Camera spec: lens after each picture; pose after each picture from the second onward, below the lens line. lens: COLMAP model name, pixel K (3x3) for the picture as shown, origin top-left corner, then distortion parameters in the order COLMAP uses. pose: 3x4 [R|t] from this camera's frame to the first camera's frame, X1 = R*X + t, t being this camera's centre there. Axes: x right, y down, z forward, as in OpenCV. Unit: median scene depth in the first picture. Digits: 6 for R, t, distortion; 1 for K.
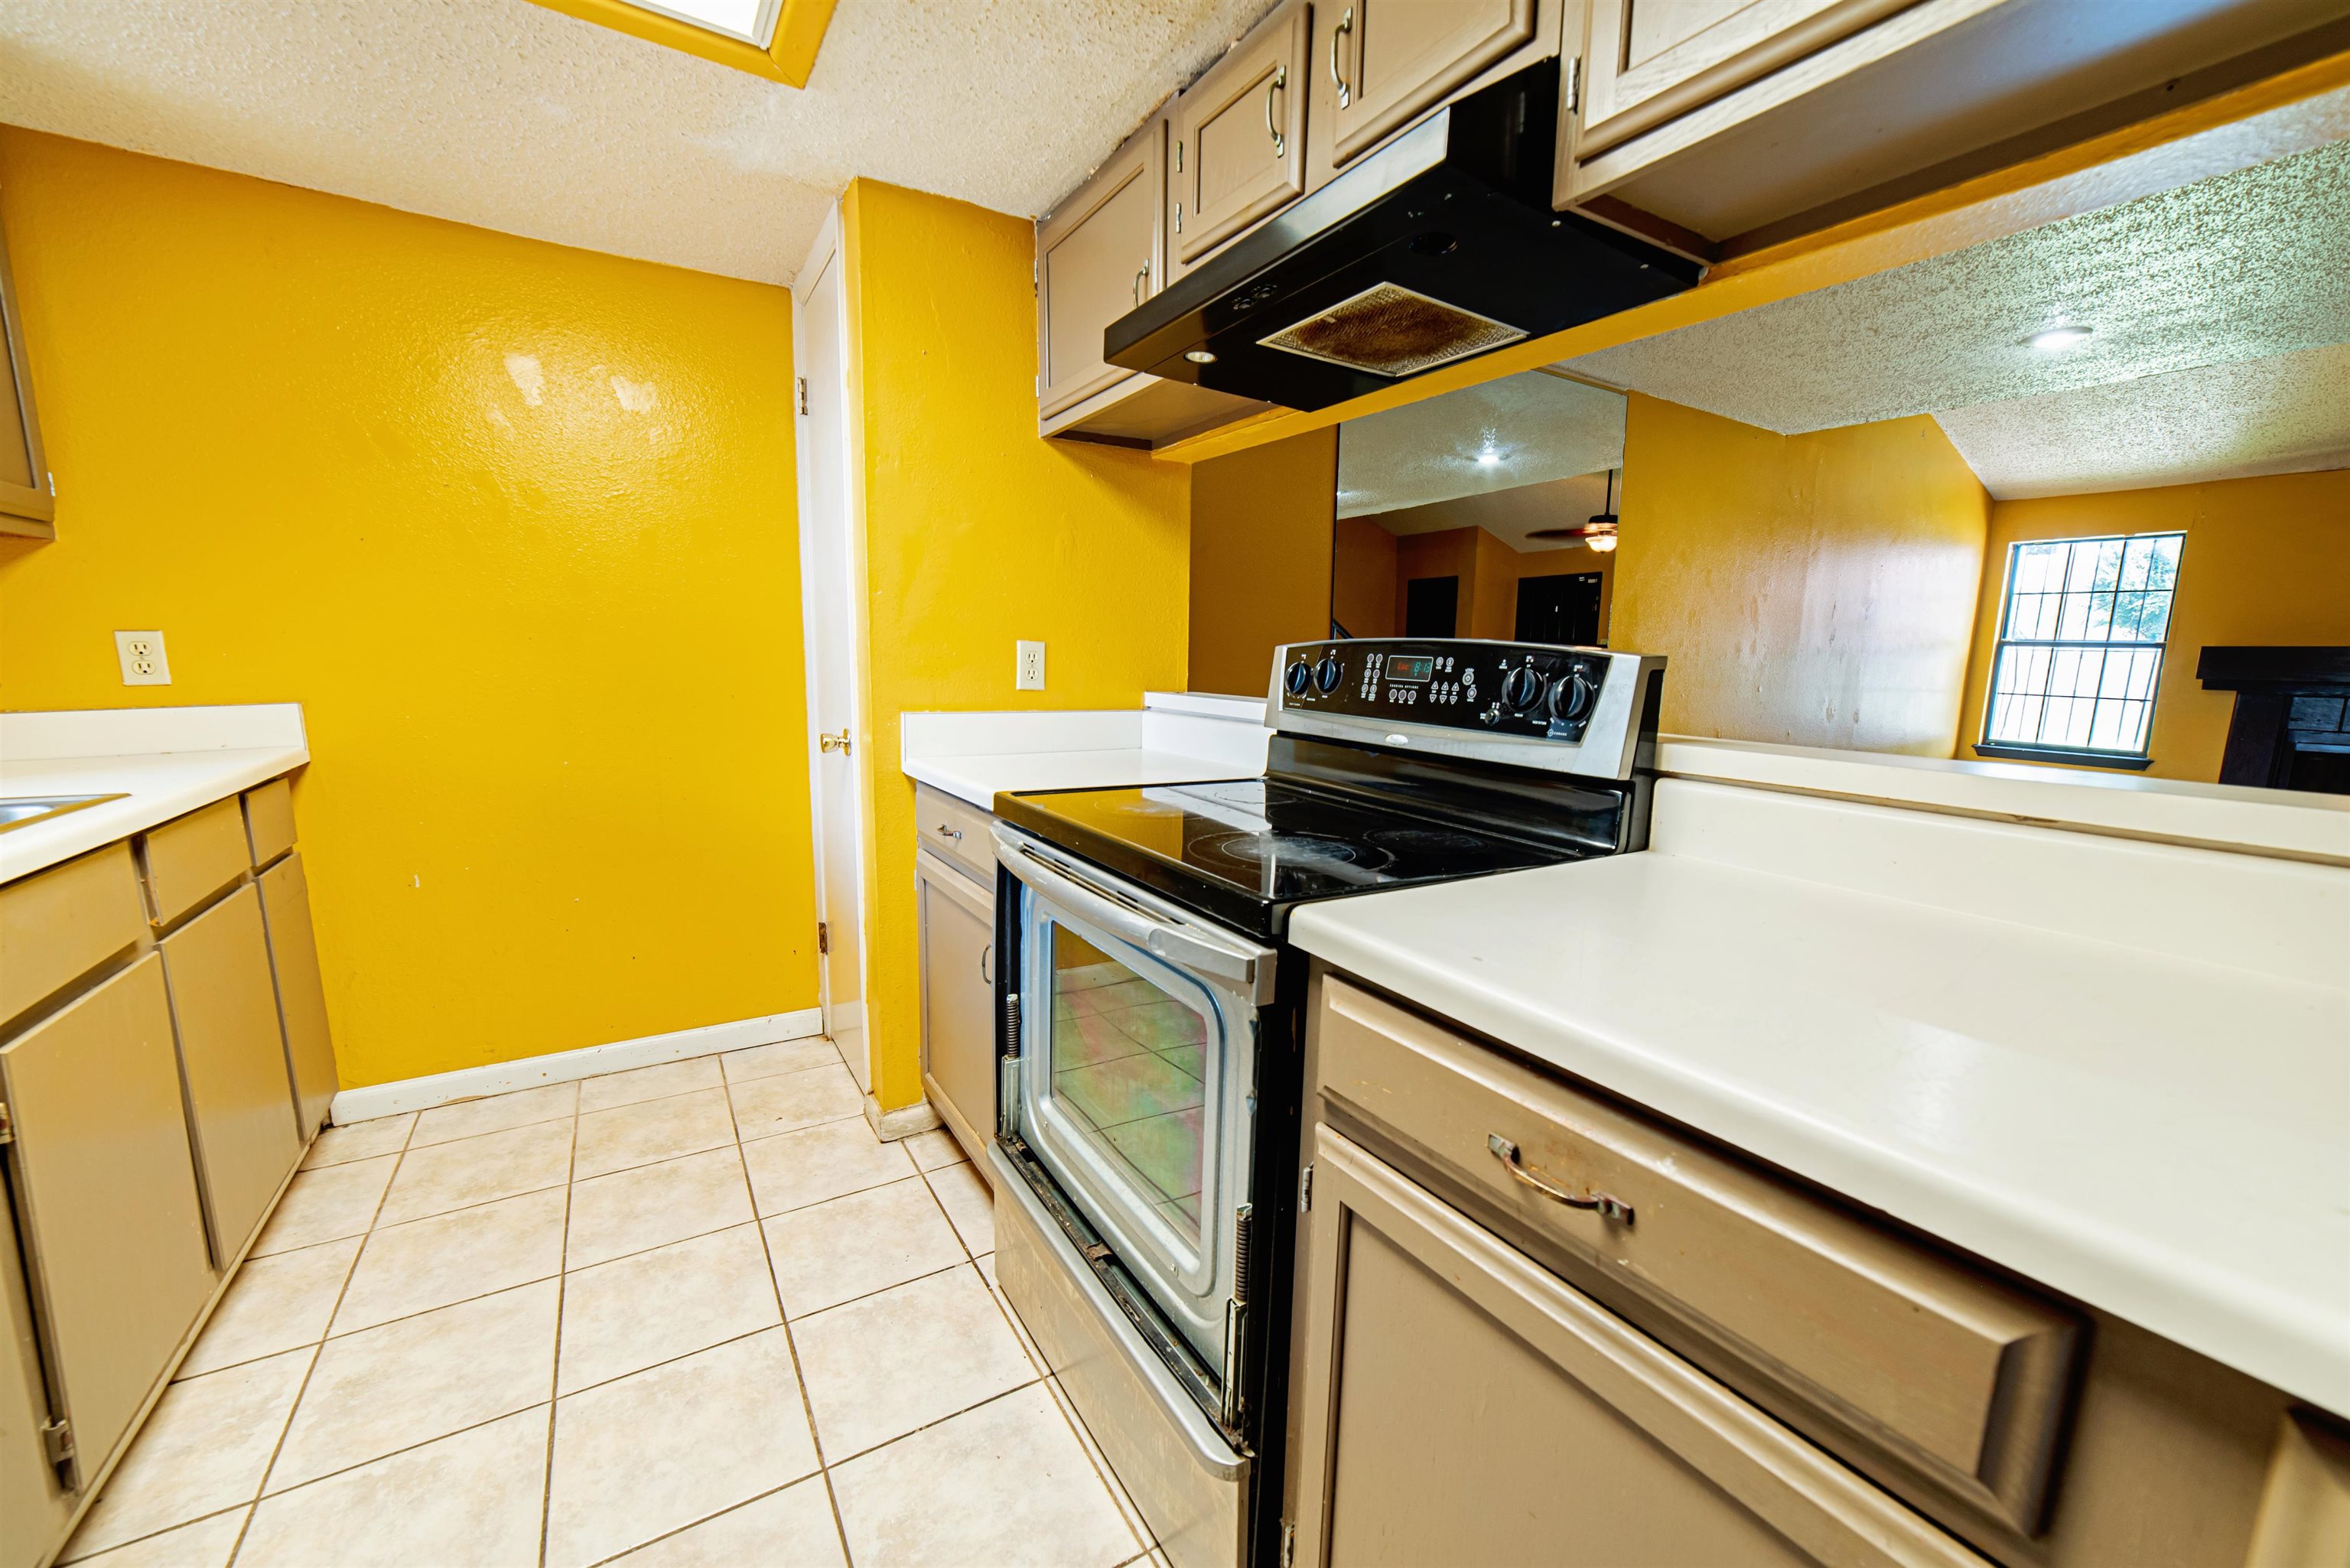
lens RADIAL K [[926.6, 0, 1176.3], [0, 926.6, 789.1], [0, 0, 1]] dist [-0.022957, 0.009809]
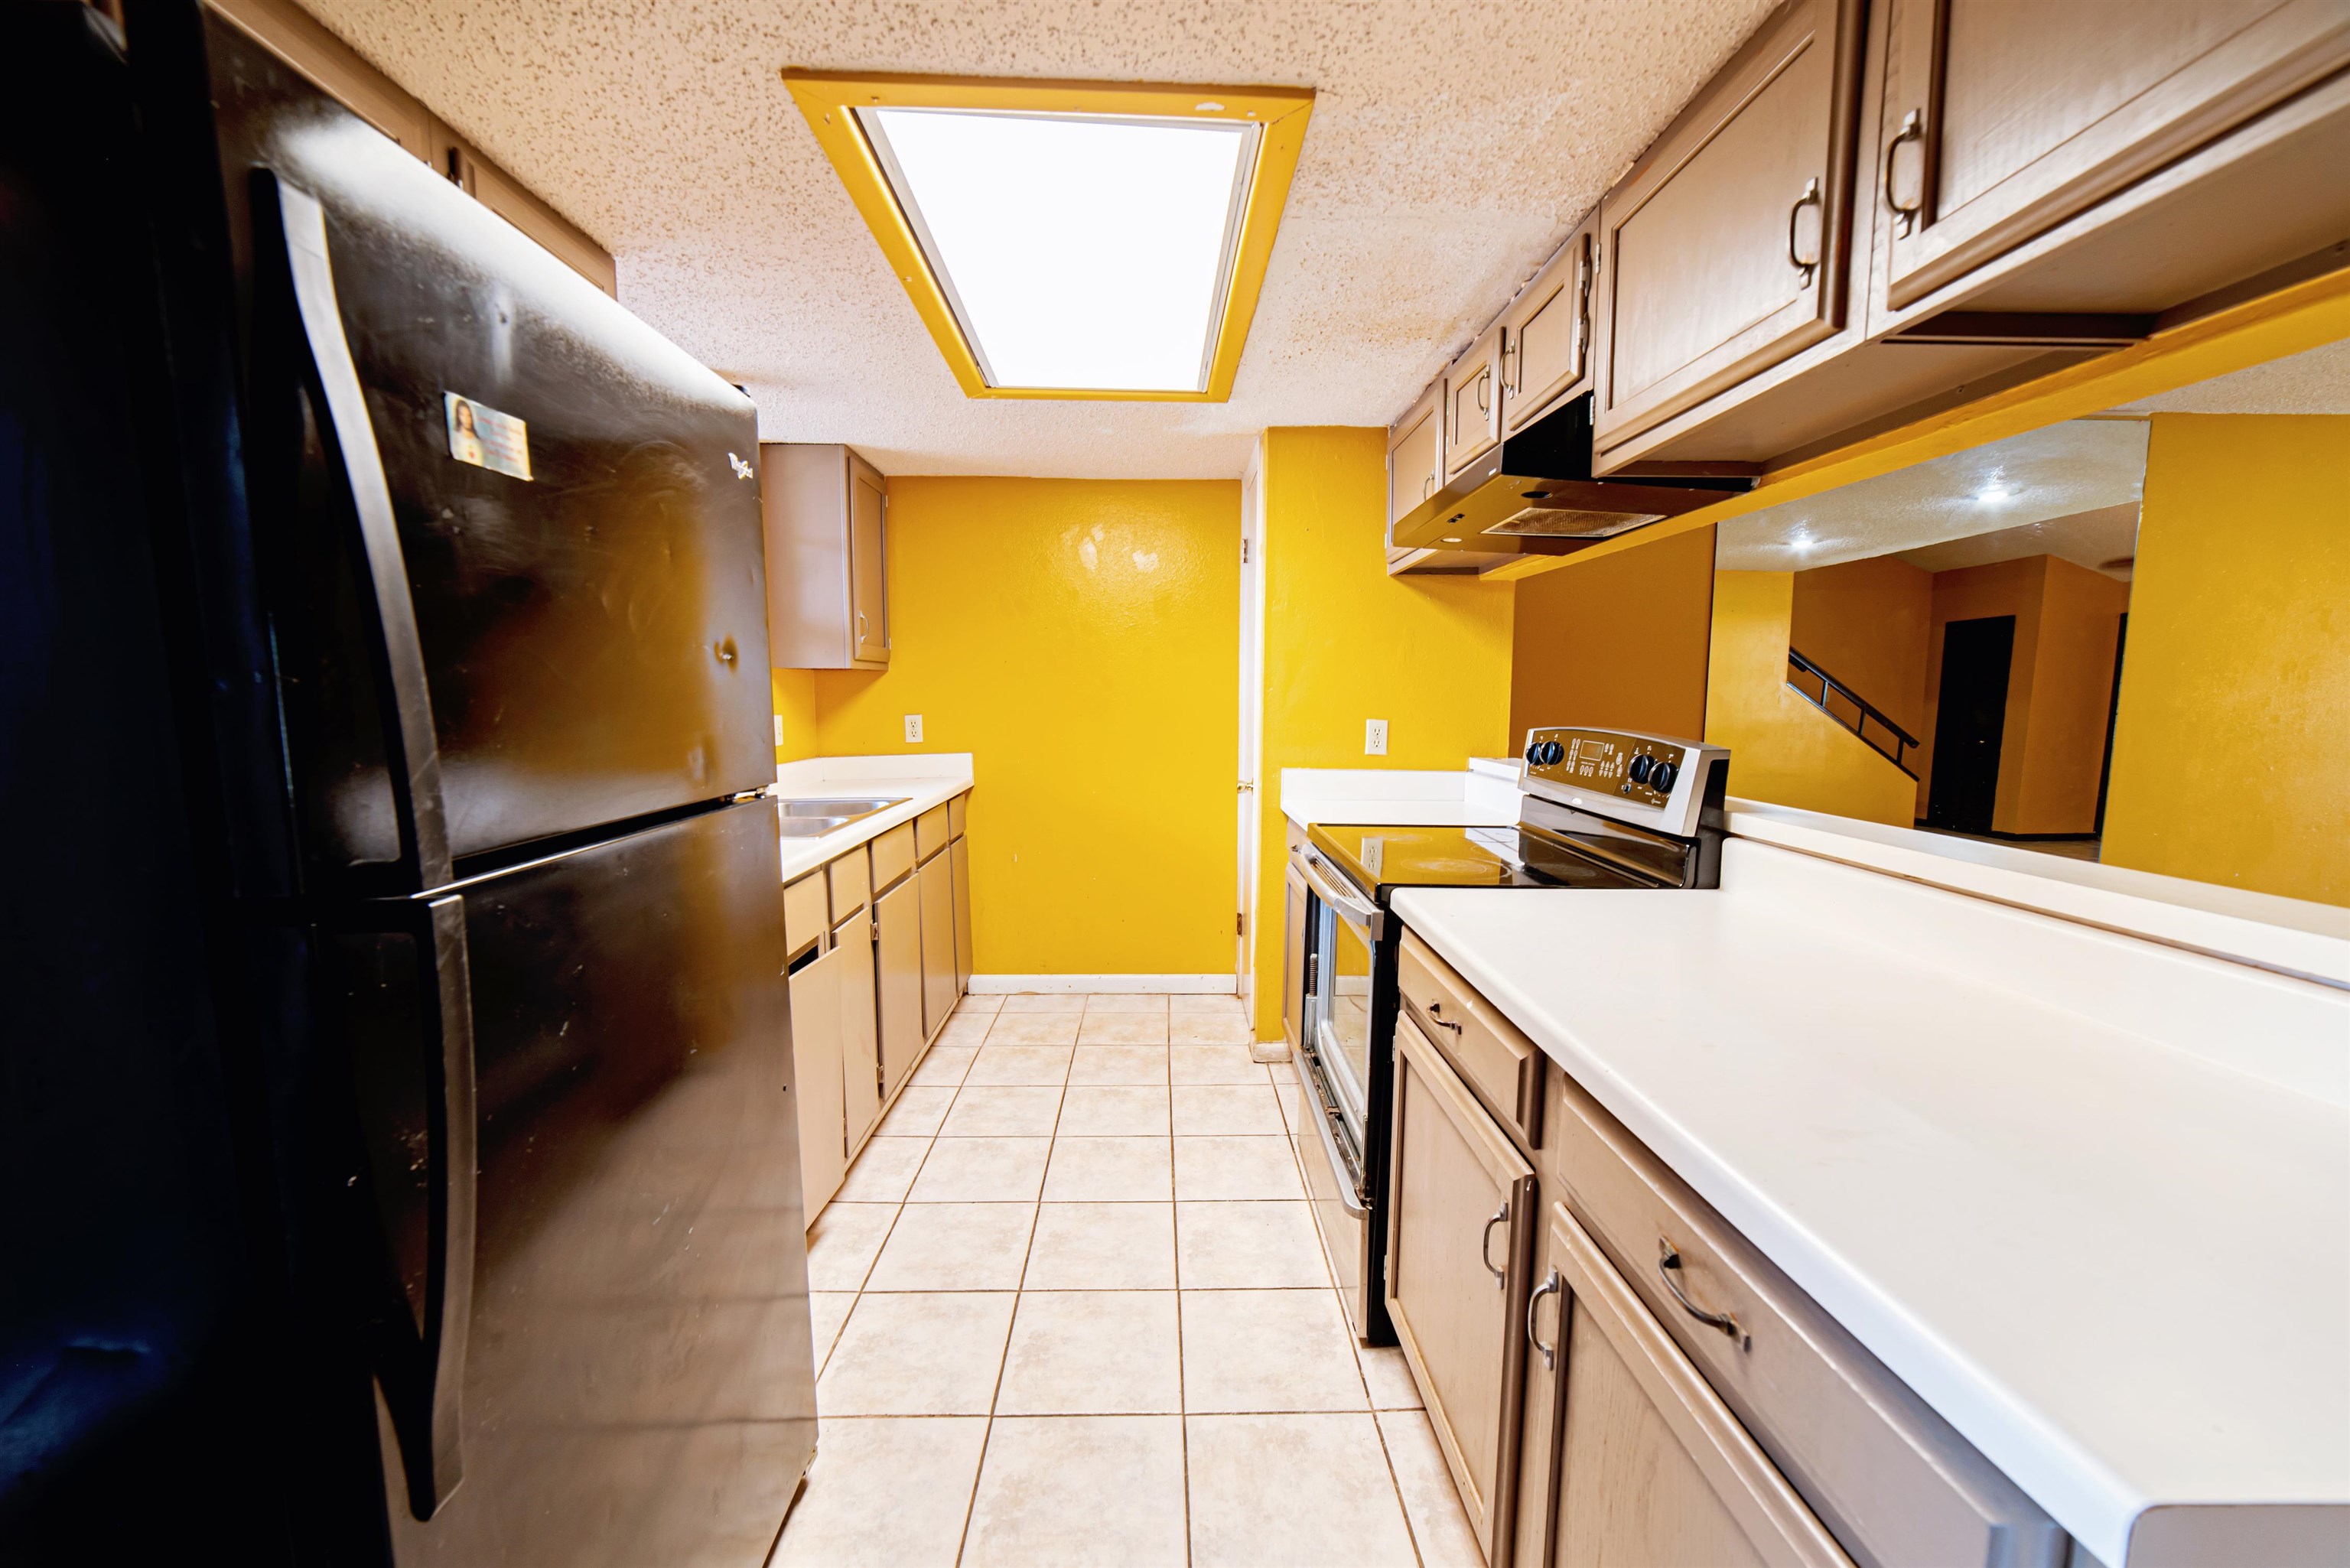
lens RADIAL K [[920.4, 0, 1173.9], [0, 920.4, 787.4], [0, 0, 1]] dist [-0.023245, 0.007934]
pose [[0.863535, 0.039891, -0.502709, 0.323661], [-0.065691, 0.997271, -0.033707, 0.009052], [0.499993, 0.062130, 0.863798, -0.392105]]
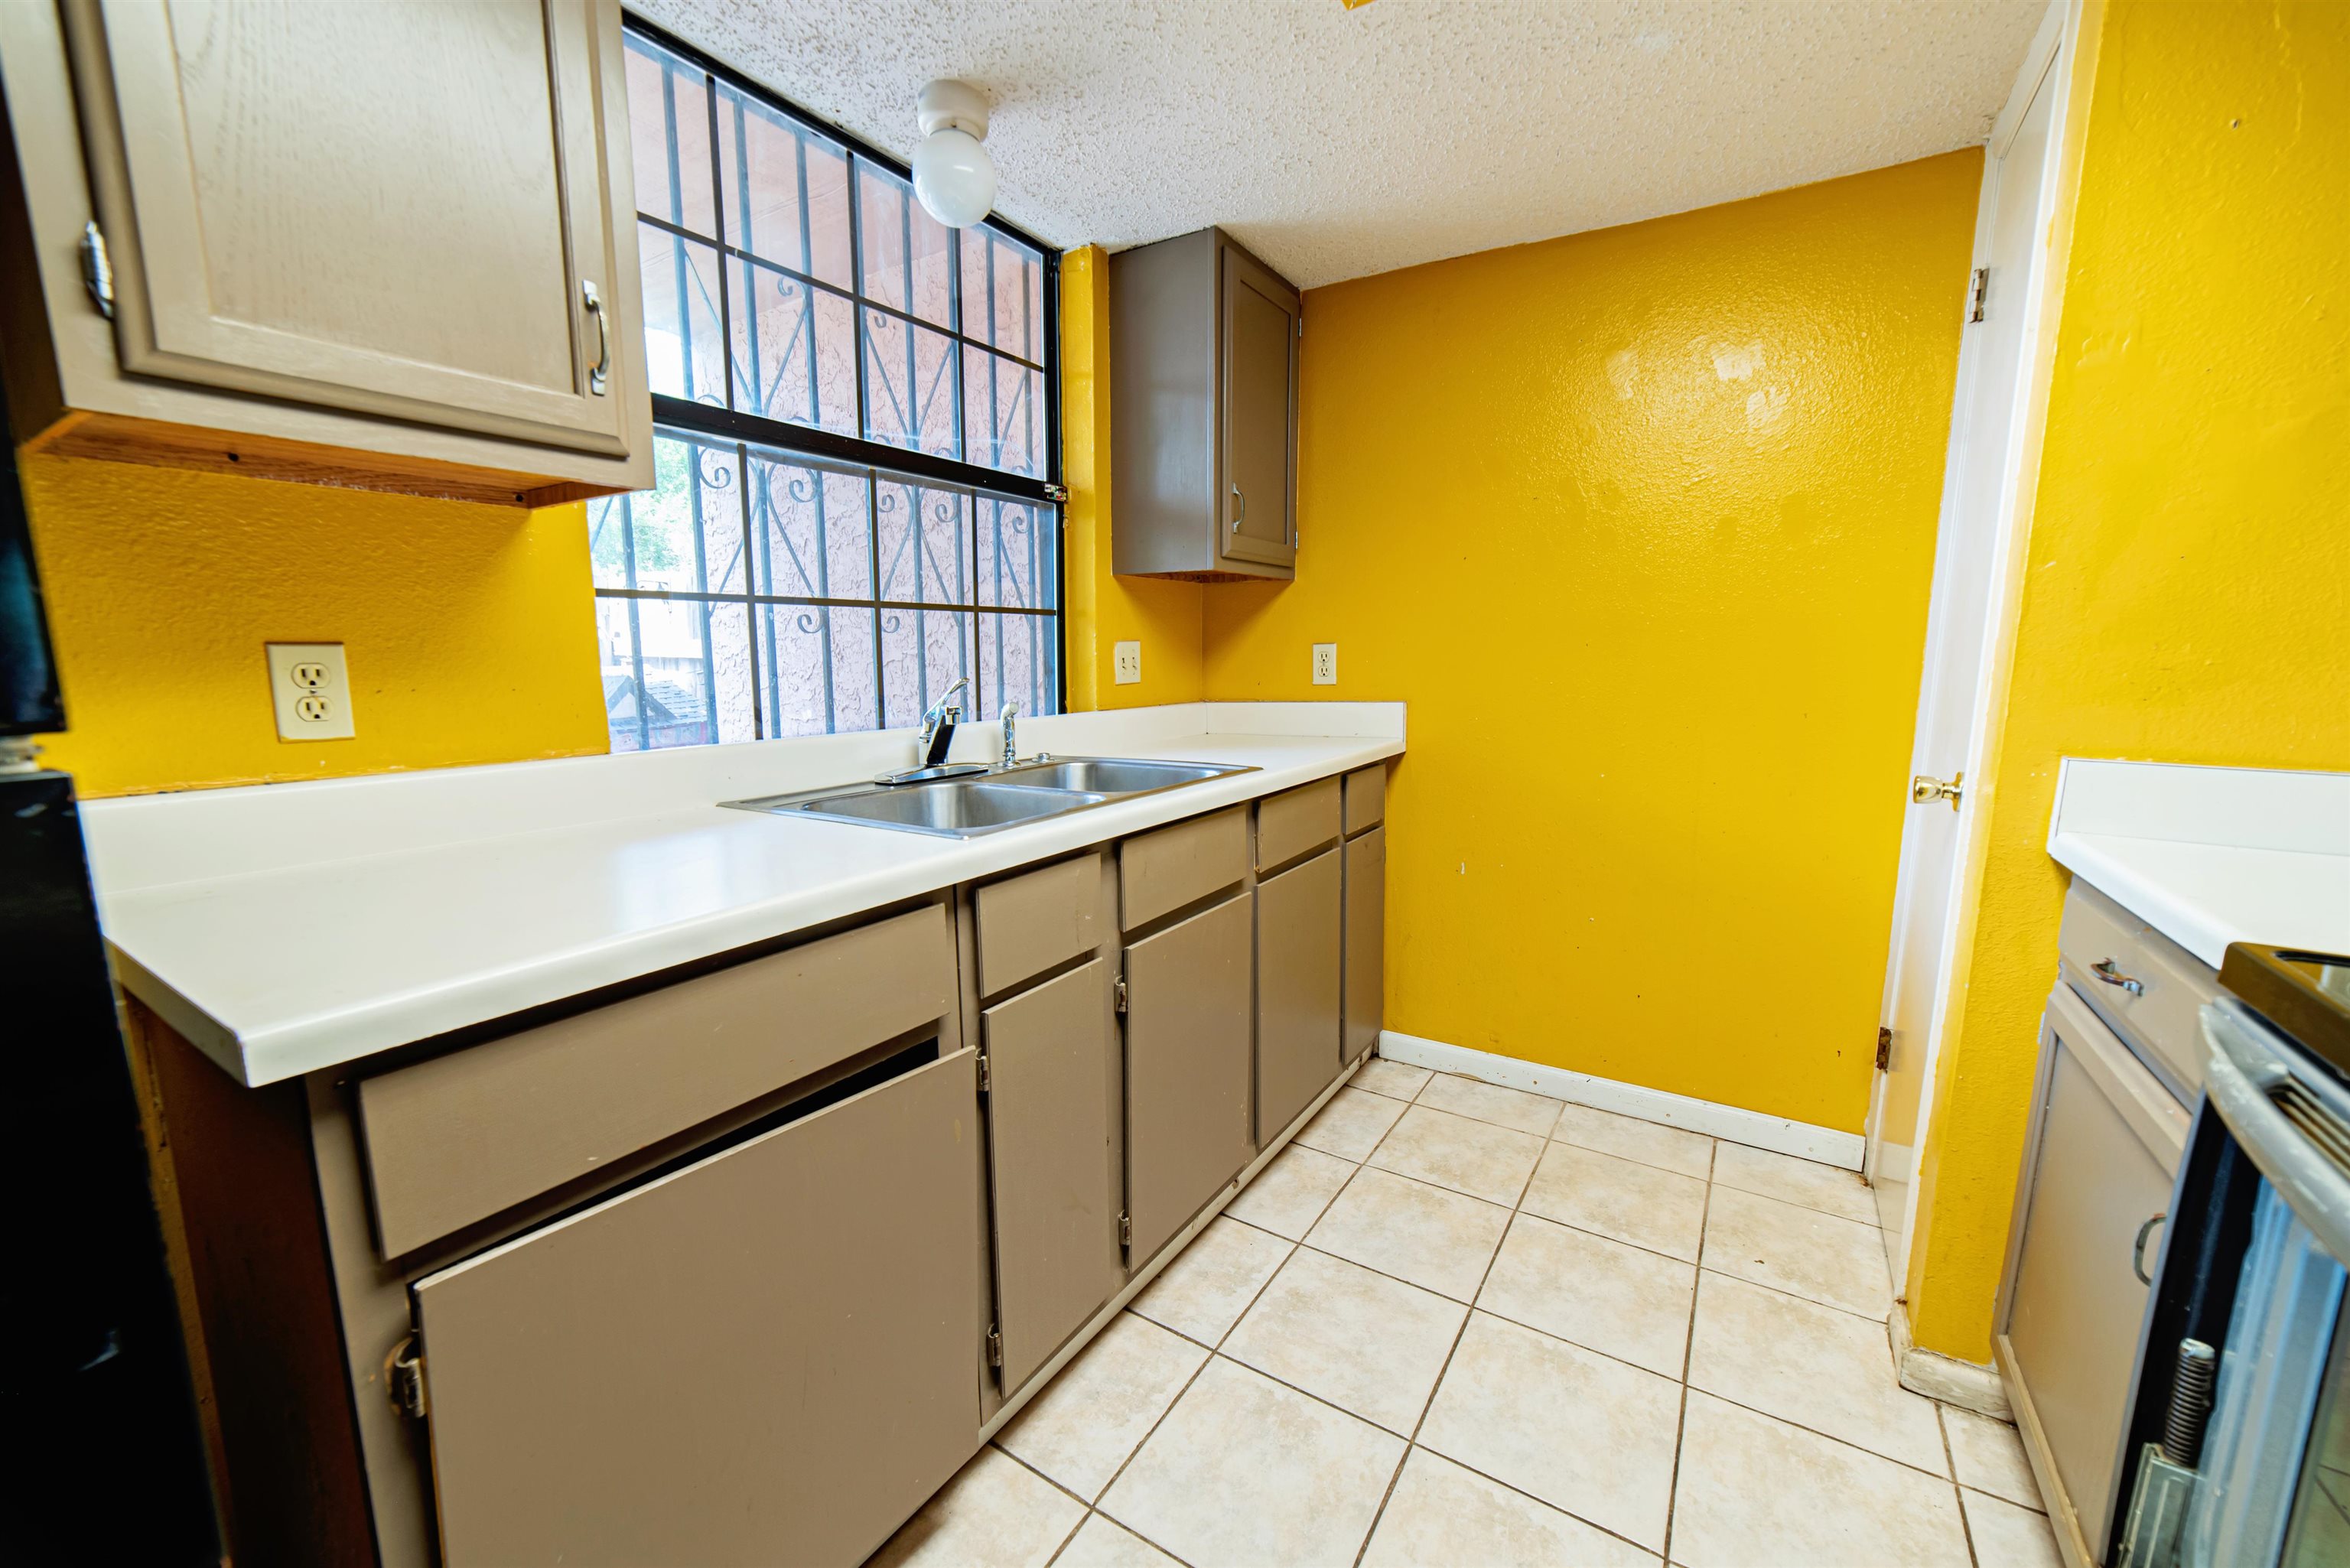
lens RADIAL K [[920.4, 0, 1173.9], [0, 920.4, 787.4], [0, 0, 1]] dist [-0.023245, 0.007934]
pose [[0.438904, 0.120193, -0.890459, -0.017696], [-0.126310, 0.989426, 0.071293, -0.034568], [0.889612, 0.081183, 0.449444, 0.222233]]
